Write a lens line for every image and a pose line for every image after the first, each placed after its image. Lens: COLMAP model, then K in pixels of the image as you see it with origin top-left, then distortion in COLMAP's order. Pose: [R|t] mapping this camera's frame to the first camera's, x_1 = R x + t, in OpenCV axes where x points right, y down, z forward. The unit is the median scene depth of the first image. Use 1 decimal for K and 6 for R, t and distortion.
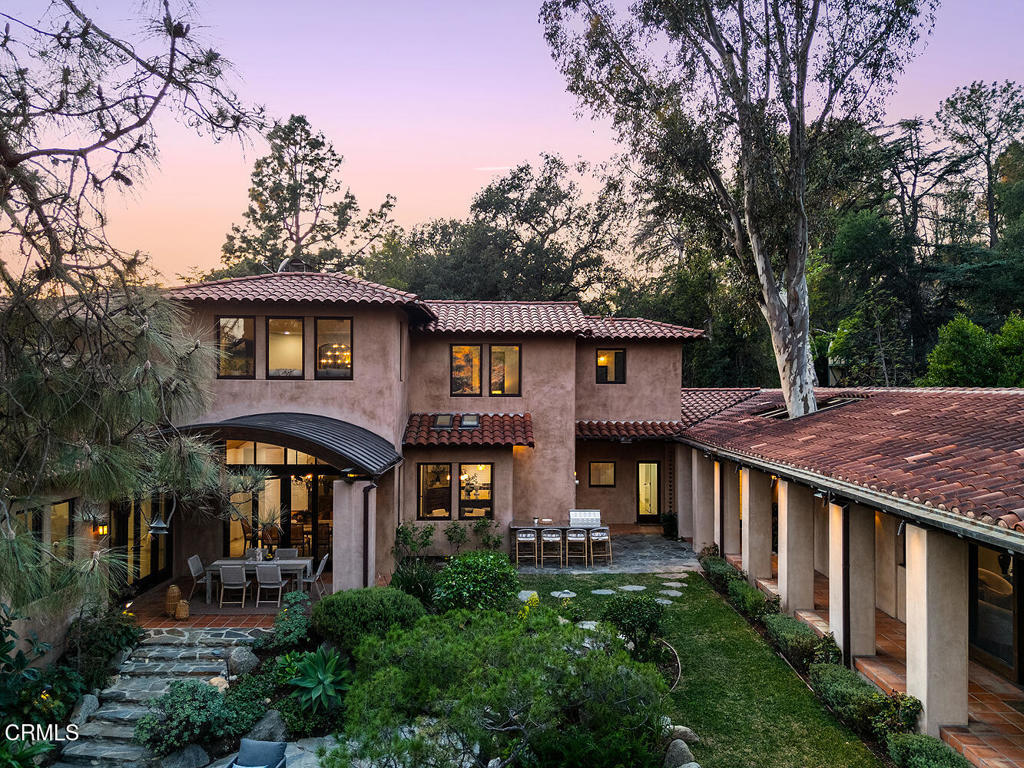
lens RADIAL K [[770.1, 0, 514.8], [0, 770.1, 393.4], [0, 0, 1]] dist [0.056498, -0.035989]
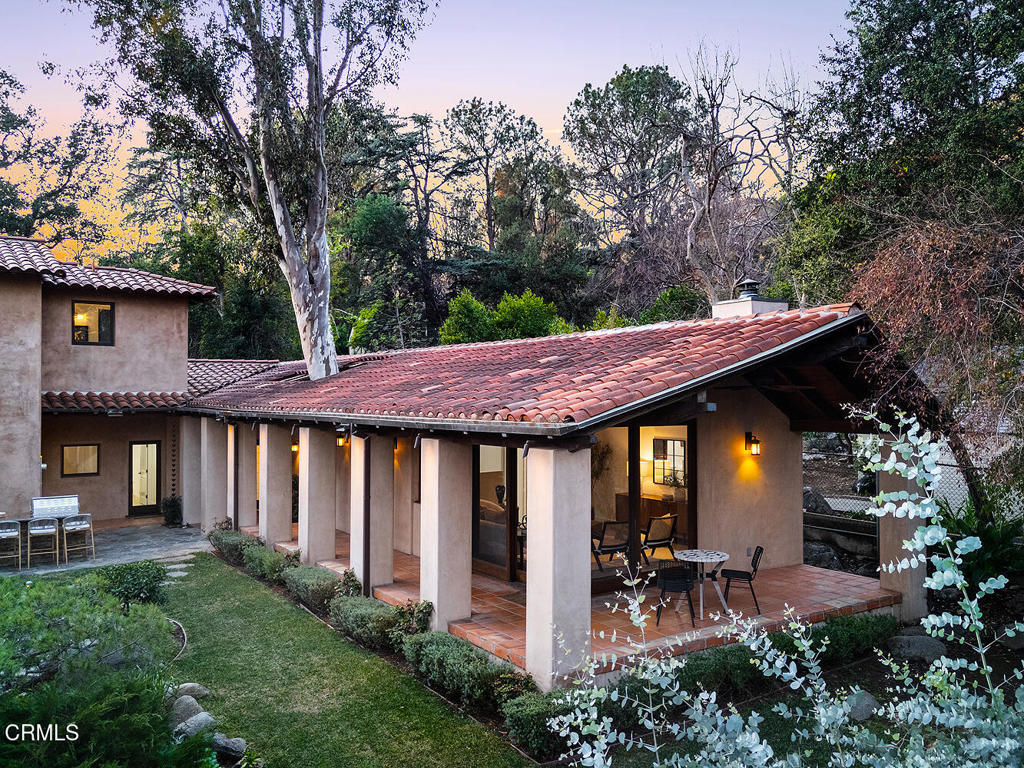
lens RADIAL K [[850.7, 0, 541.7], [0, 850.7, 387.3], [0, 0, 1]] dist [0.056829, -0.009269]
pose [[0.821766, 0.002035, 0.569821, -0.005403], [0.004682, 0.999936, -0.010323, 0.050267], [-0.569806, 0.011151, 0.821704, -0.010254]]
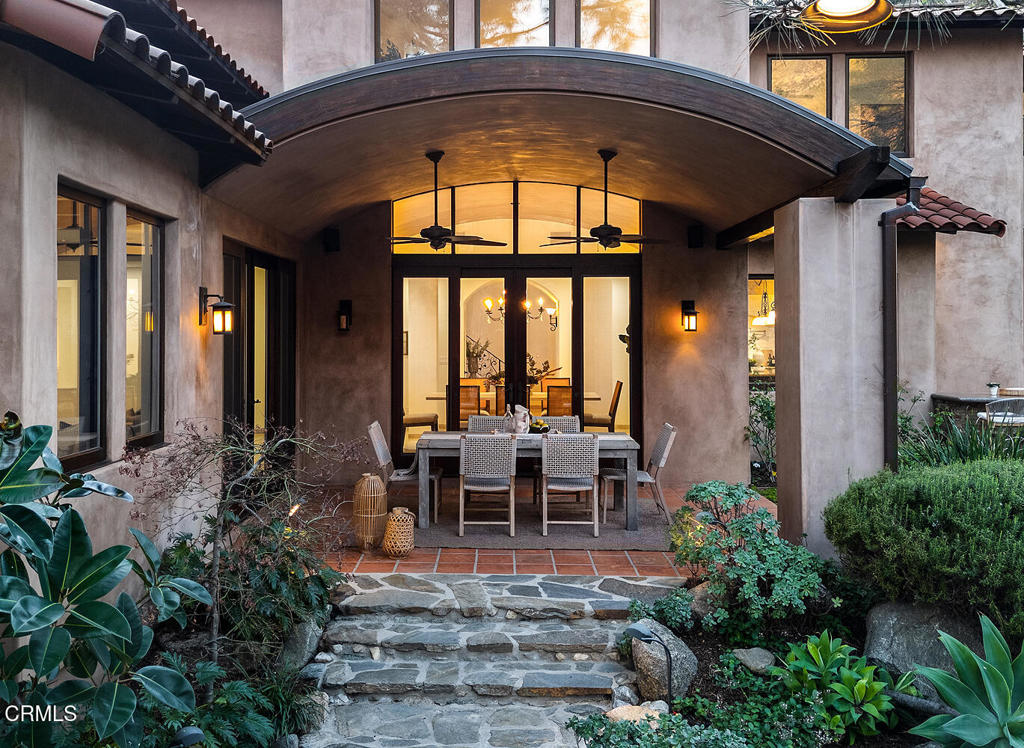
lens RADIAL K [[981.7, 0, 473.9], [0, 981.7, 329.7], [0, 0, 1]] dist [0.097219, -0.140480]
pose [[0.998884, -0.005956, -0.046846, -0.264406], [0.005547, 0.999945, -0.008854, 0.129199], [0.046896, 0.008585, 0.998863, 0.357168]]
